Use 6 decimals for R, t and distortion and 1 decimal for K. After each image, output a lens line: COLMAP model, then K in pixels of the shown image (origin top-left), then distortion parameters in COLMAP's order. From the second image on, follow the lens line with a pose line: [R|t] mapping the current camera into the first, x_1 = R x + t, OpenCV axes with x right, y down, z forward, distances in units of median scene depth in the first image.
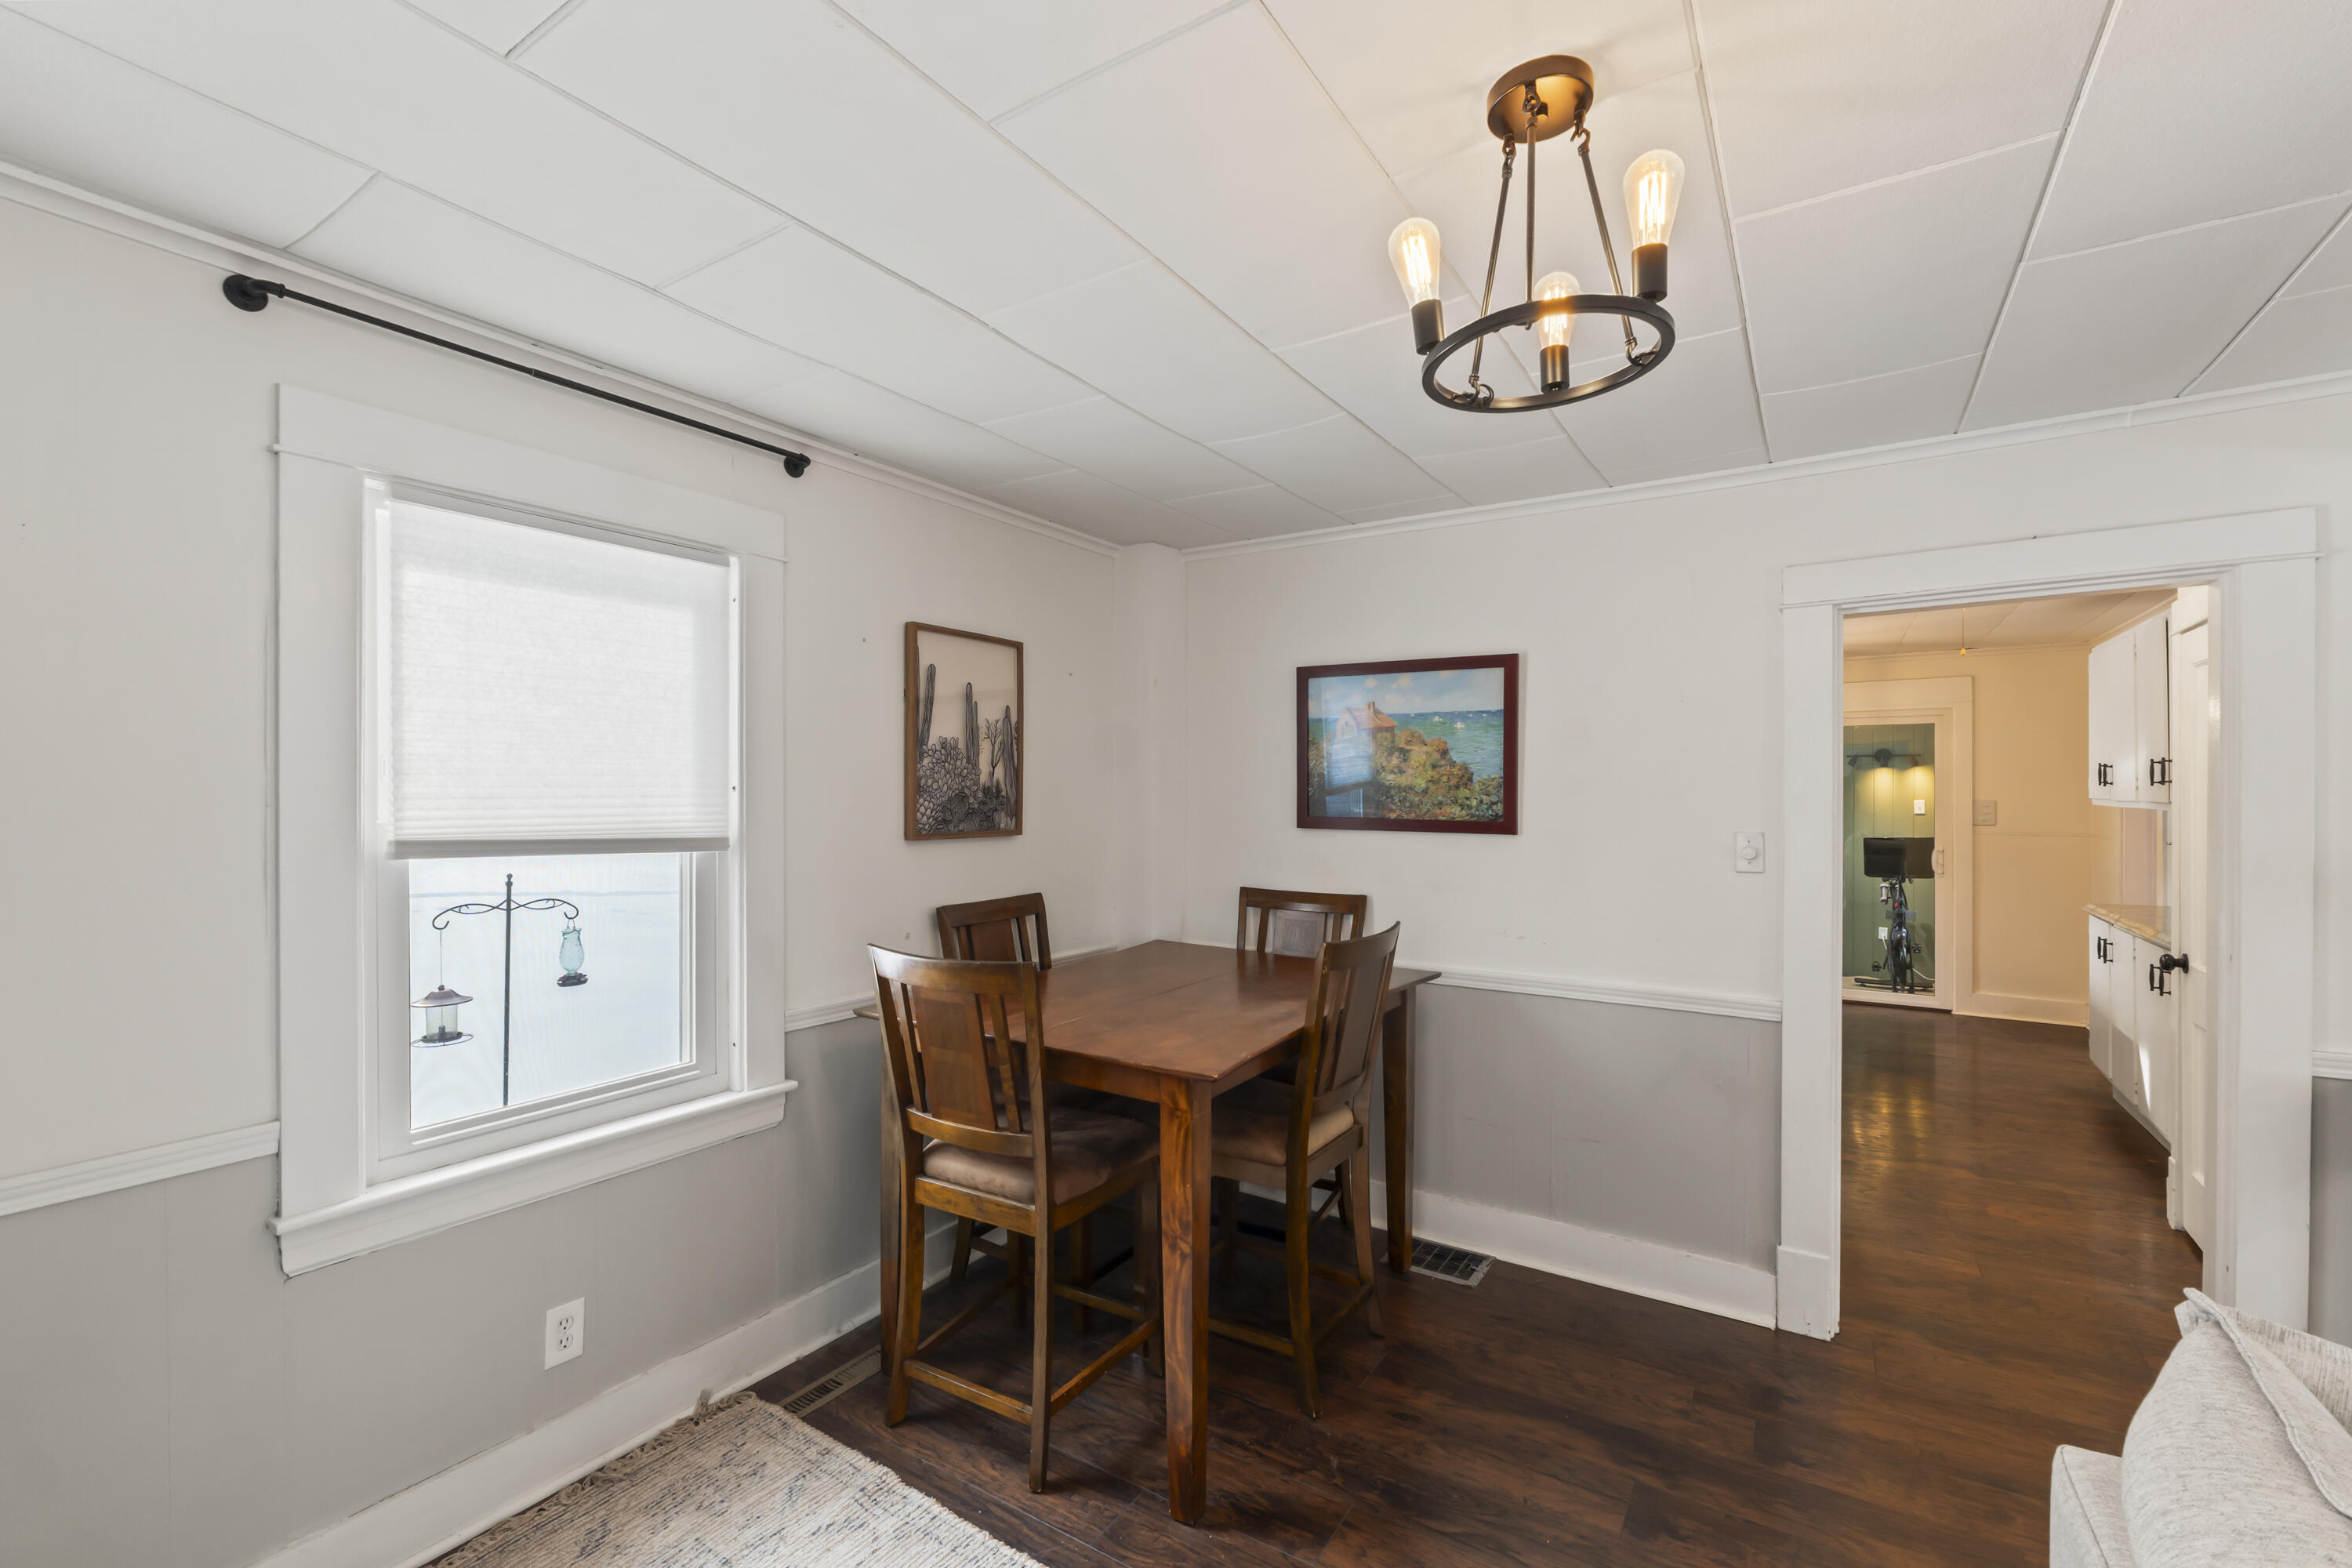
lens RADIAL K [[995.0, 0, 1177.1], [0, 995.0, 792.6], [0, 0, 1]] dist [-0.004693, -0.000662]
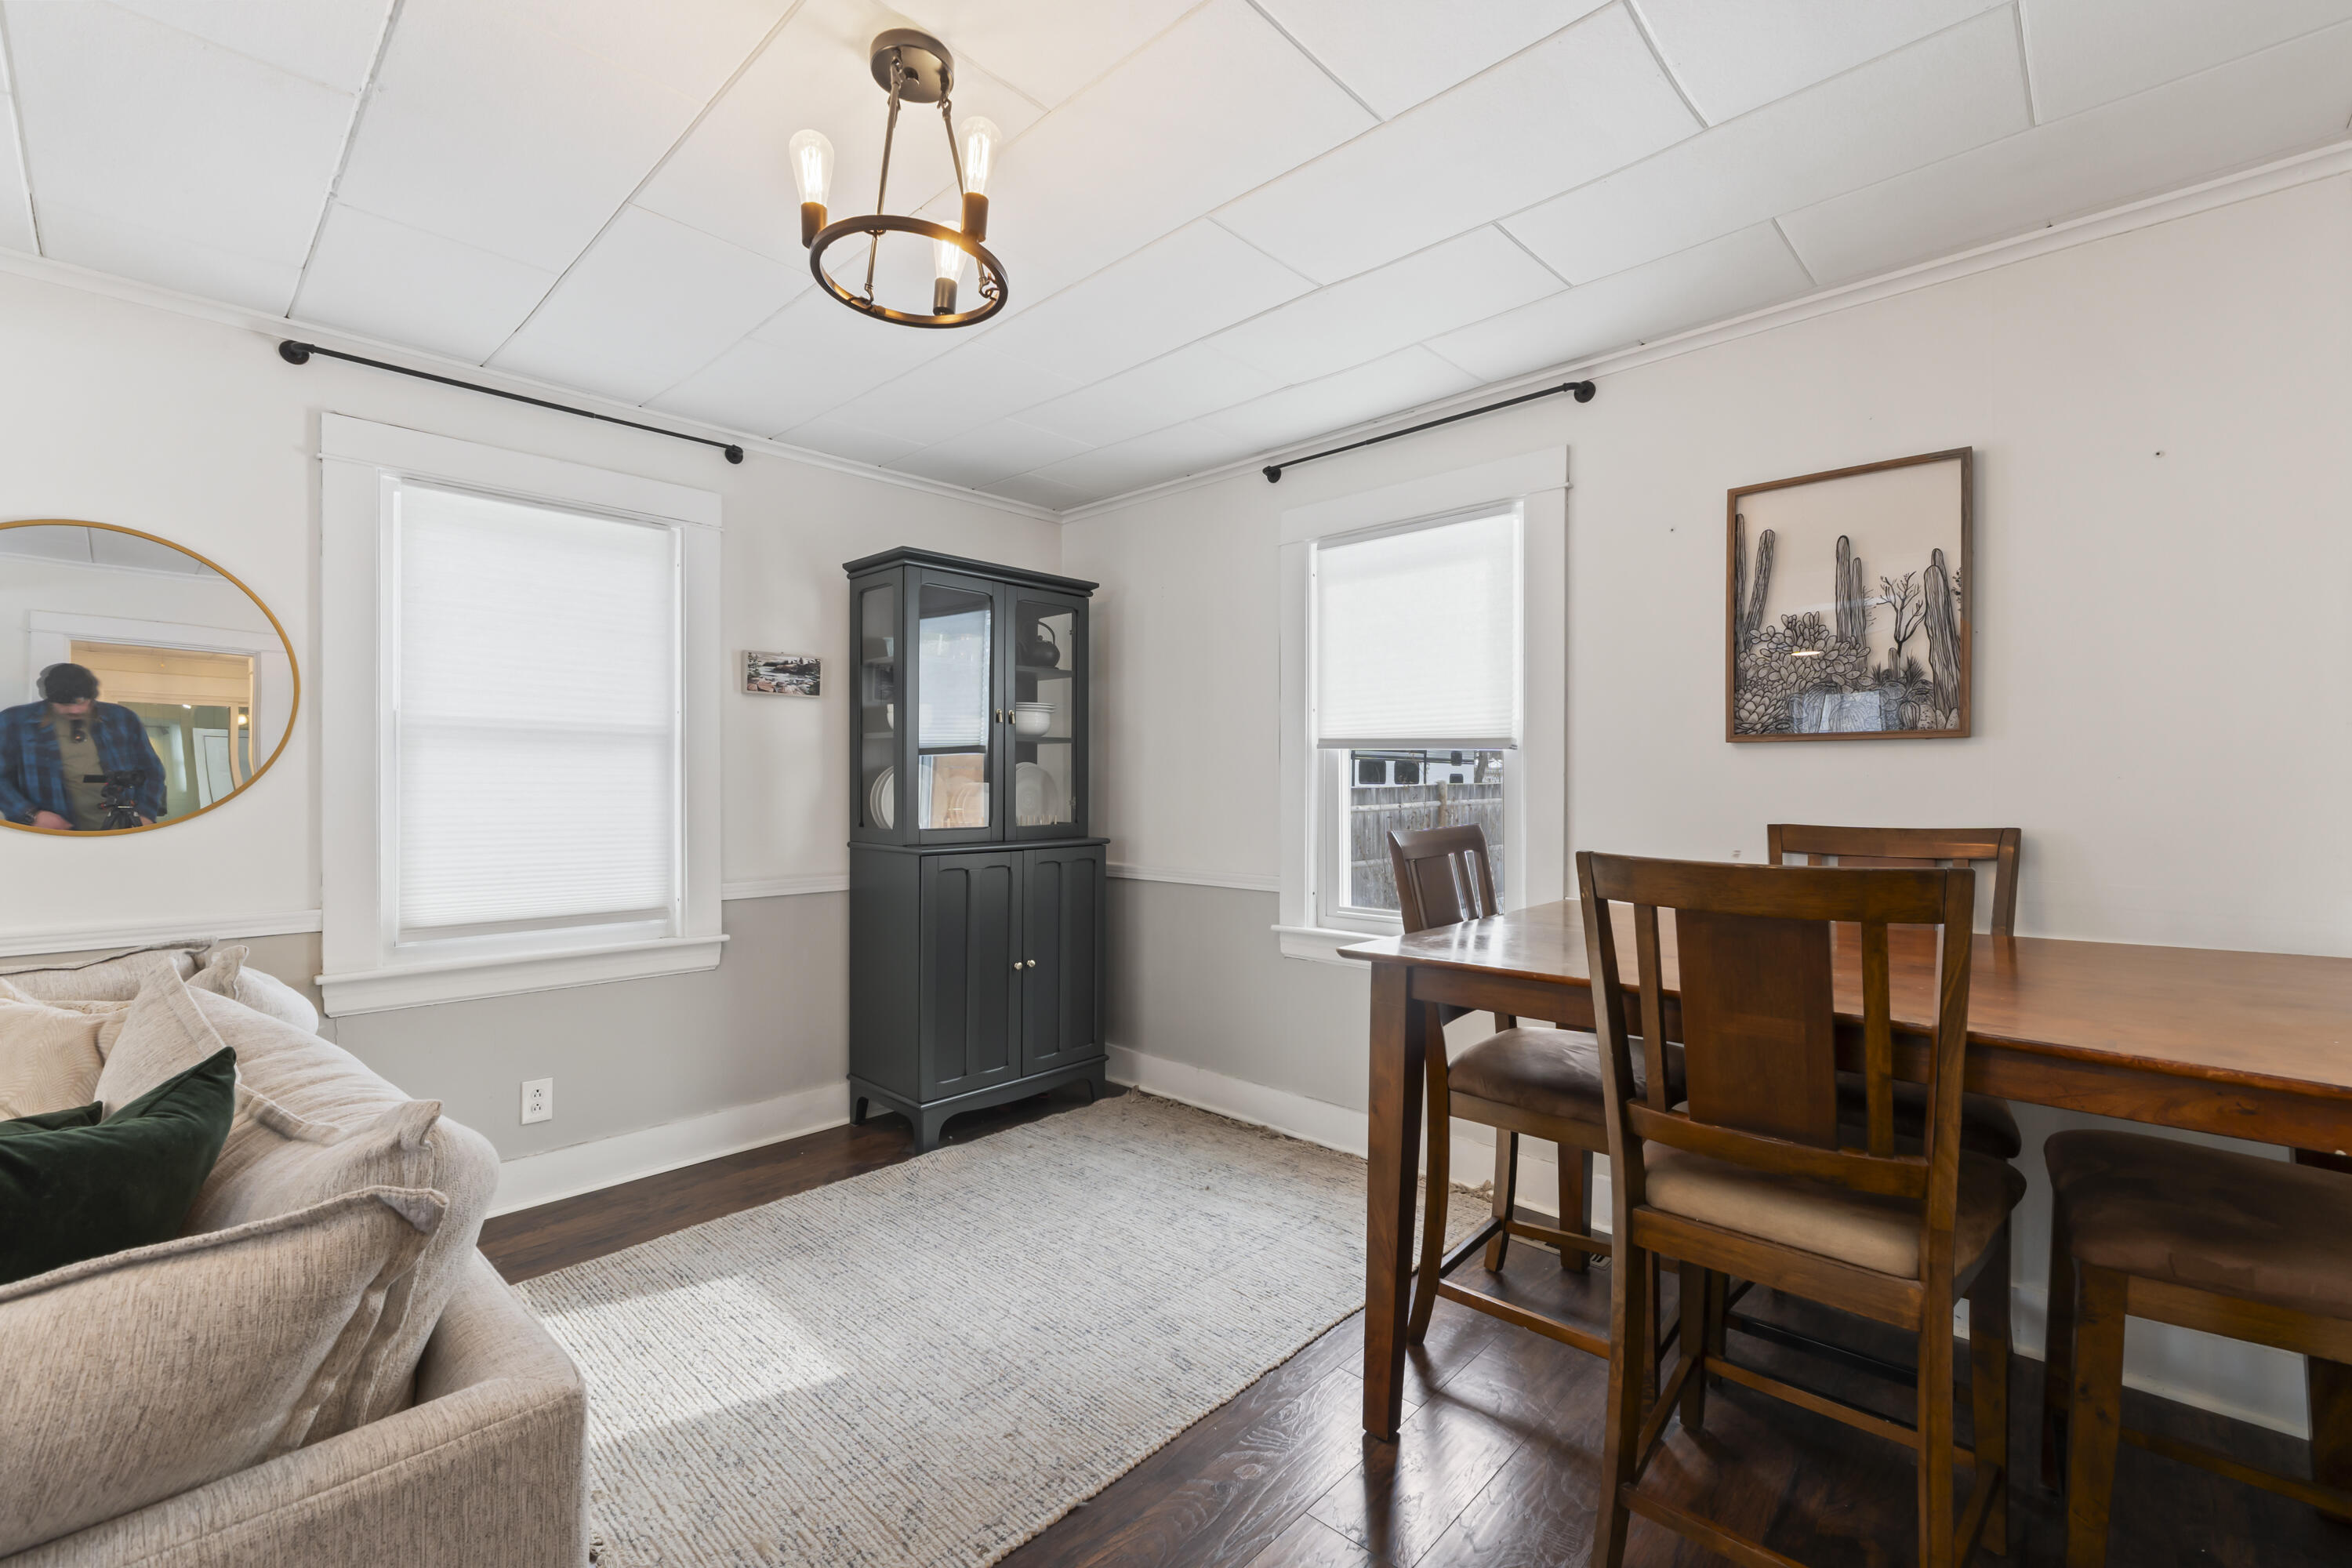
lens RADIAL K [[995.0, 0, 1174.8], [0, 995.0, 781.6], [0, 0, 1]] dist [-0.004693, -0.000662]
pose [[-0.173964, -0.004788, -0.984740, 0.635912], [-0.003592, 0.999985, -0.004227, 0.083257], [0.984745, 0.002802, -0.173979, 0.645052]]
